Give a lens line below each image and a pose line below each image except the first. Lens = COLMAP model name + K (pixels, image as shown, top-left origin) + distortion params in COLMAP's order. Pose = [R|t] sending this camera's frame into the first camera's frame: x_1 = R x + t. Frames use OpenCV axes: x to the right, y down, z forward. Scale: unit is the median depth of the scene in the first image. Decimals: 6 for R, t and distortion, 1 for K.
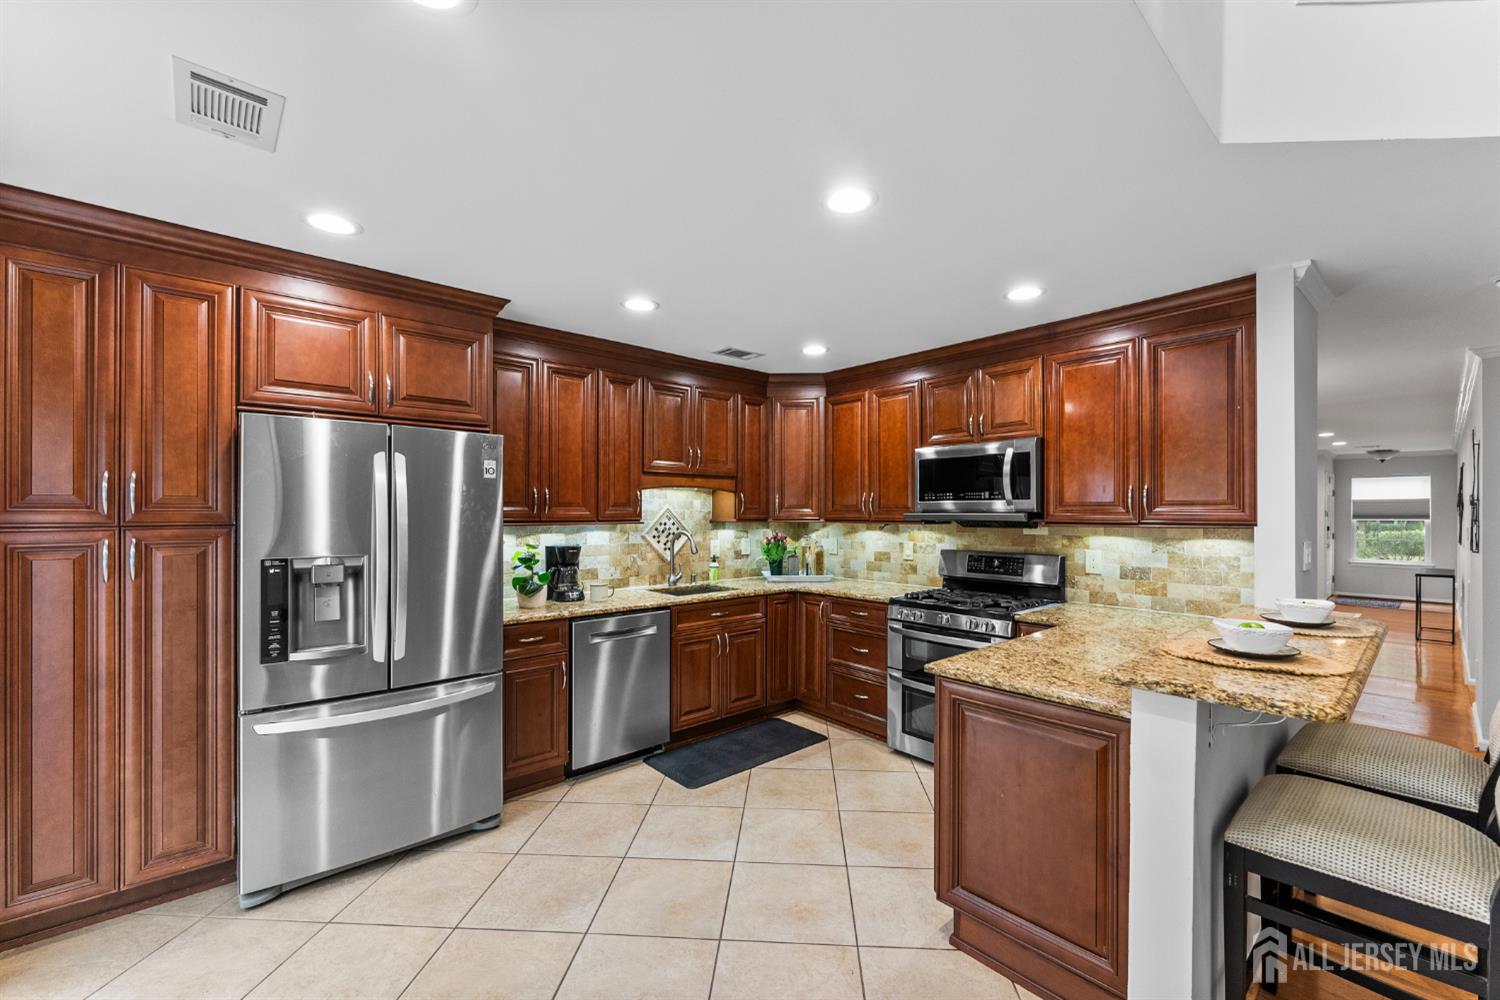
lens RADIAL K [[605.2, 0, 759.7], [0, 605.2, 513.0], [0, 0, 1]] dist [0.000254, -0.000441]
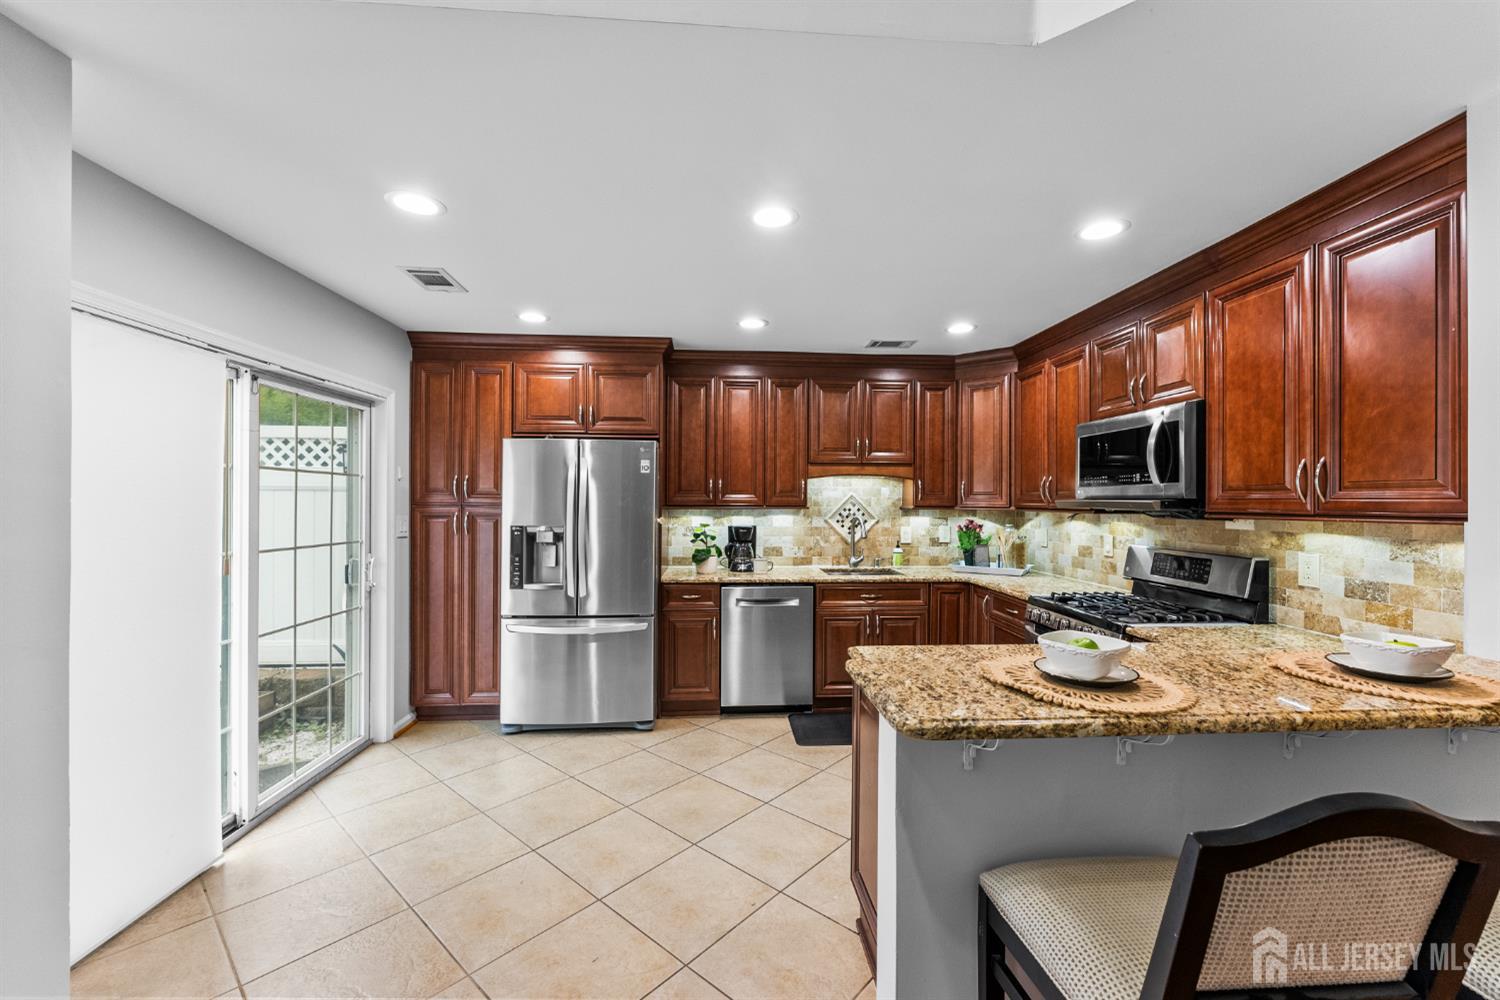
lens RADIAL K [[605.2, 0, 761.3], [0, 605.2, 501.3], [0, 0, 1]] dist [0.000254, -0.000441]
pose [[0.795380, 0.003928, -0.606099, 0.451602], [-0.003892, 0.999991, 0.001372, 0.002547], [0.606099, 0.001268, 0.795388, 0.057000]]
